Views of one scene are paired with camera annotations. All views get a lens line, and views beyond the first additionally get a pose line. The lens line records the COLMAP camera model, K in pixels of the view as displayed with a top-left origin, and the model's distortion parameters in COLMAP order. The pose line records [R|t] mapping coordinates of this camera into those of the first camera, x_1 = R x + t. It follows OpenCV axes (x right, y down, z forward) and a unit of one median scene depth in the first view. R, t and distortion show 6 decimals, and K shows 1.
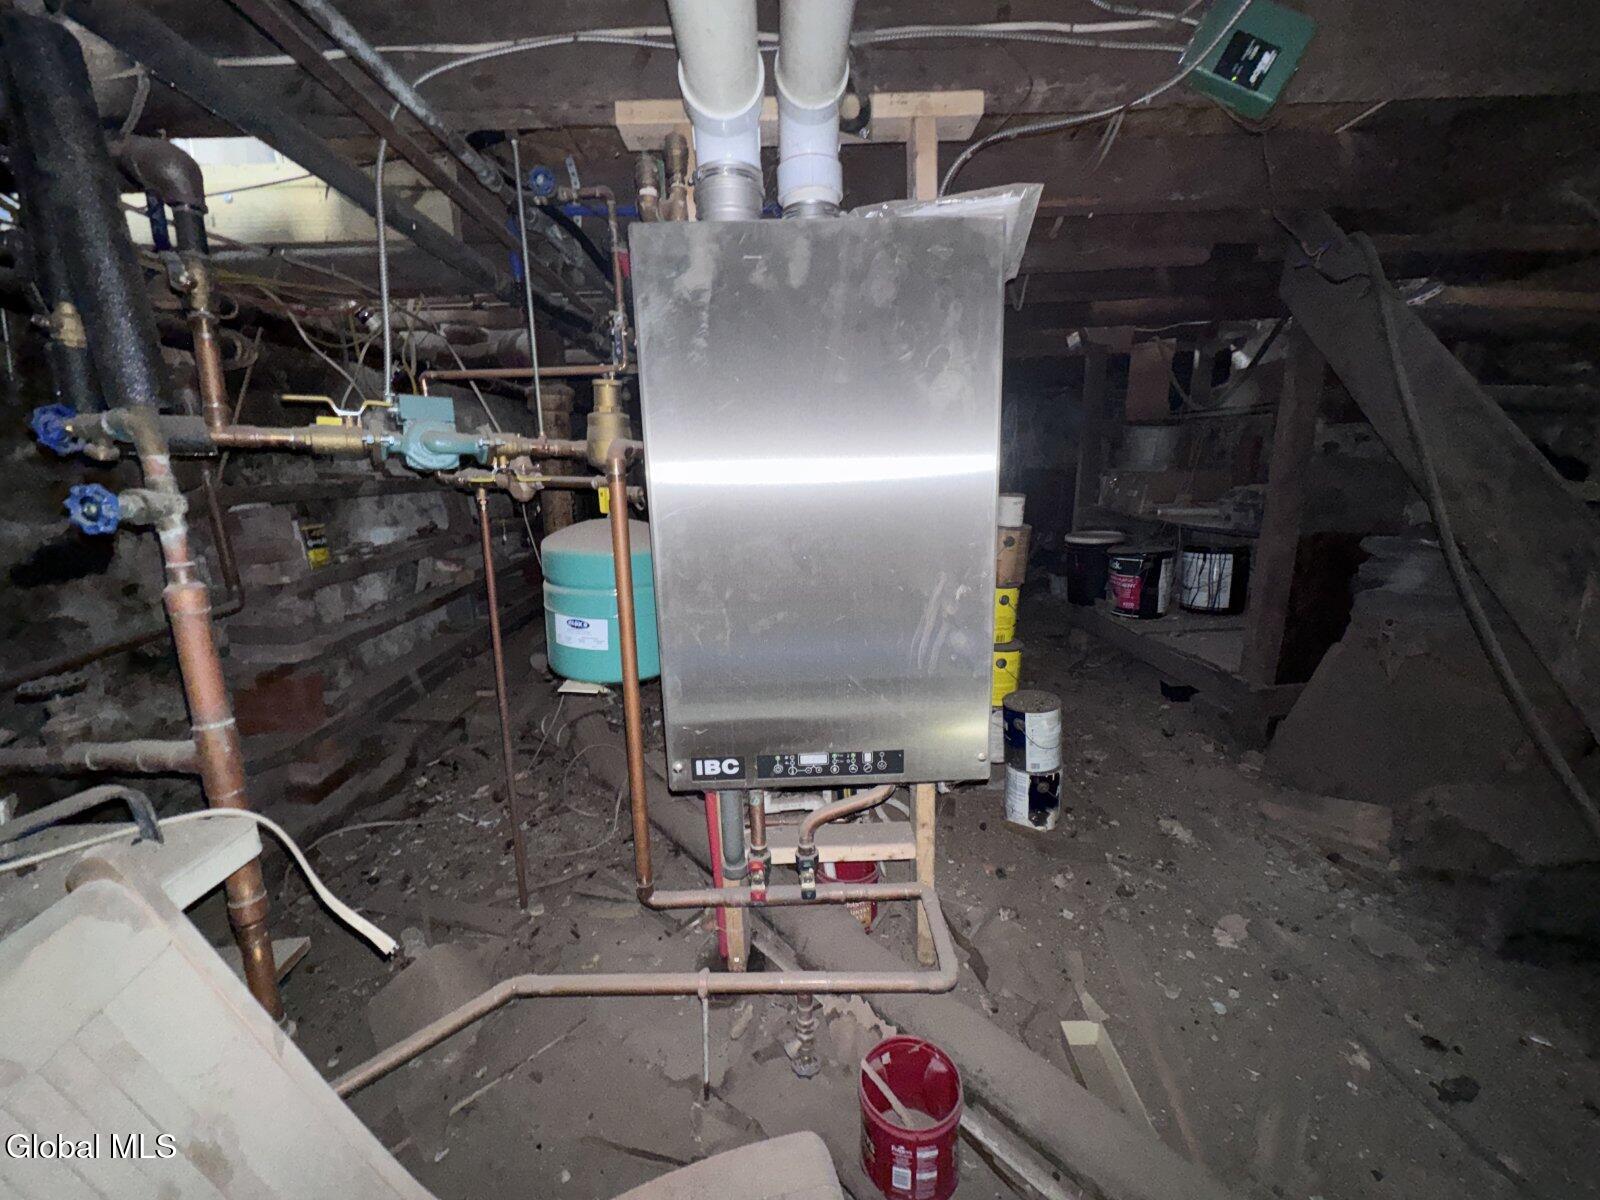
lens RADIAL K [[637.8, 0, 800.0], [0, 637.8, 600.0], [0, 0, 1]] dist [-0.001461, -0.000011]
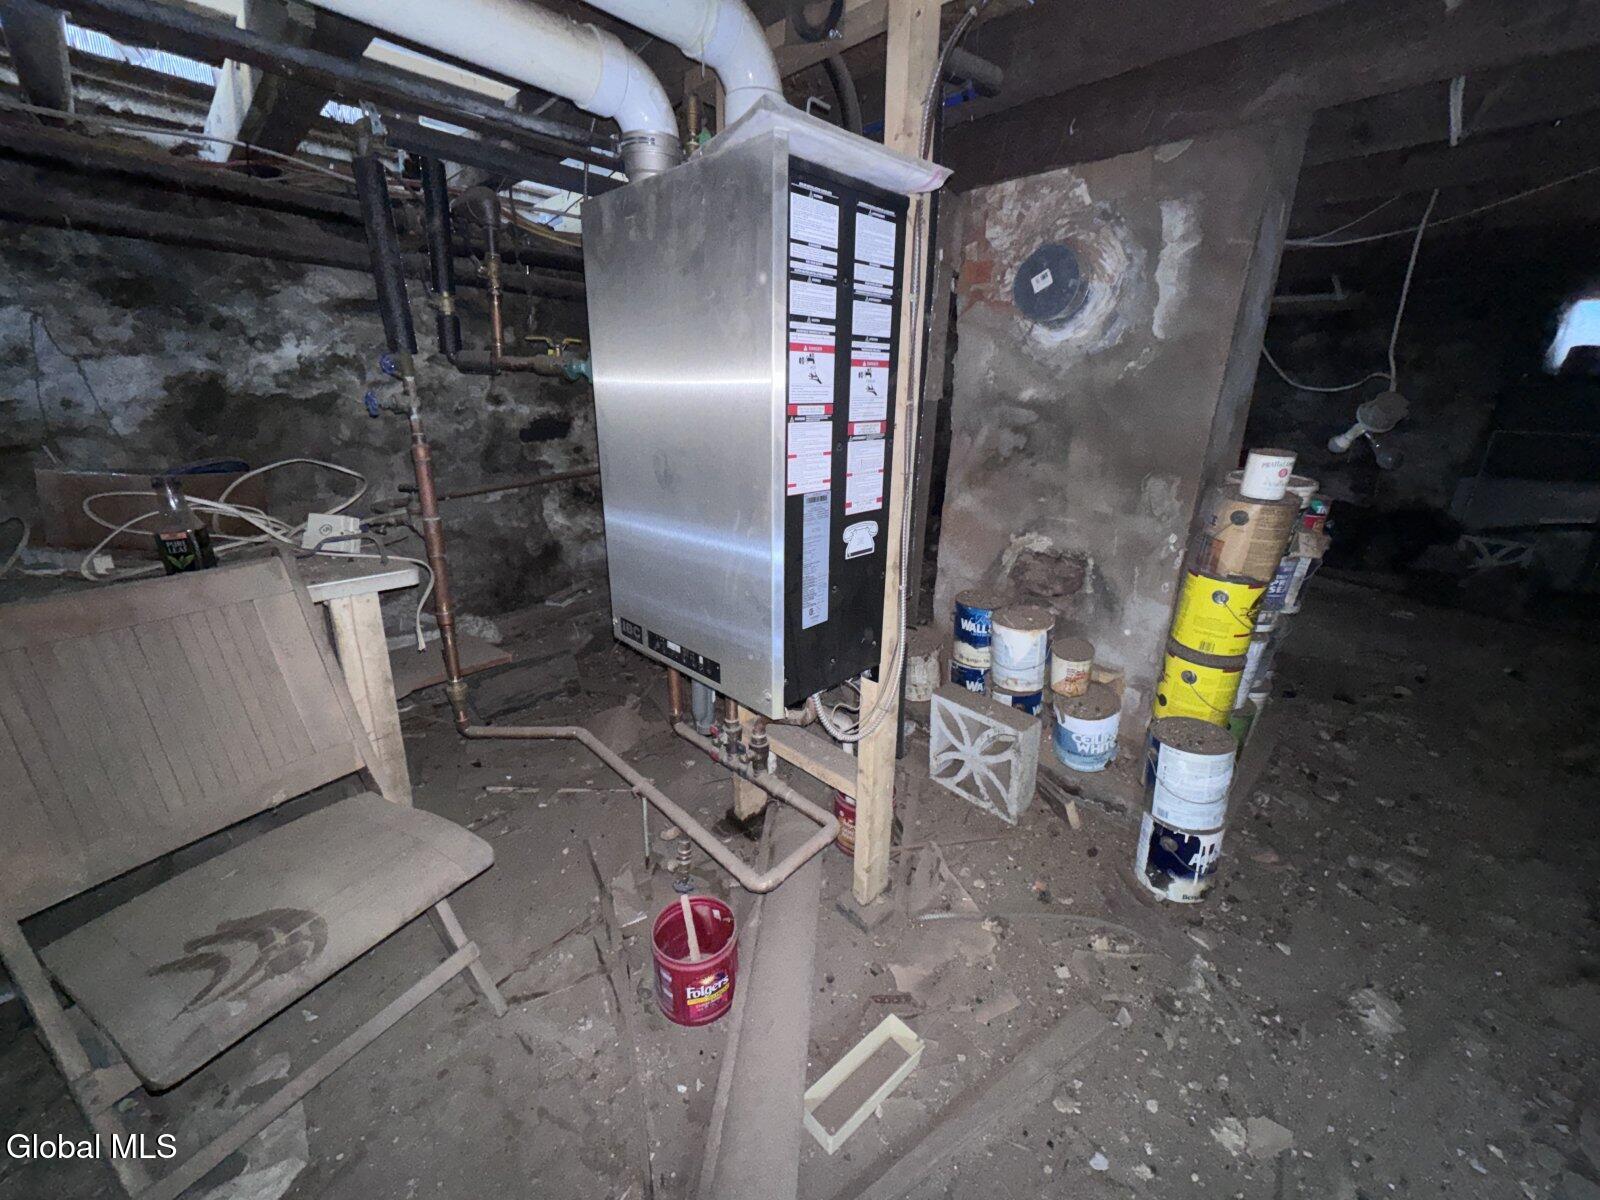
lens RADIAL K [[637.0, 0, 800.0], [0, 637.0, 600.0], [0, 0, 1]] dist [-0.002552, -0.000442]
pose [[0.694874, 0.266287, -0.668013, 0.570201], [-0.174492, 0.963589, 0.202603, -0.072439], [0.697641, -0.024221, 0.716038, 0.176089]]
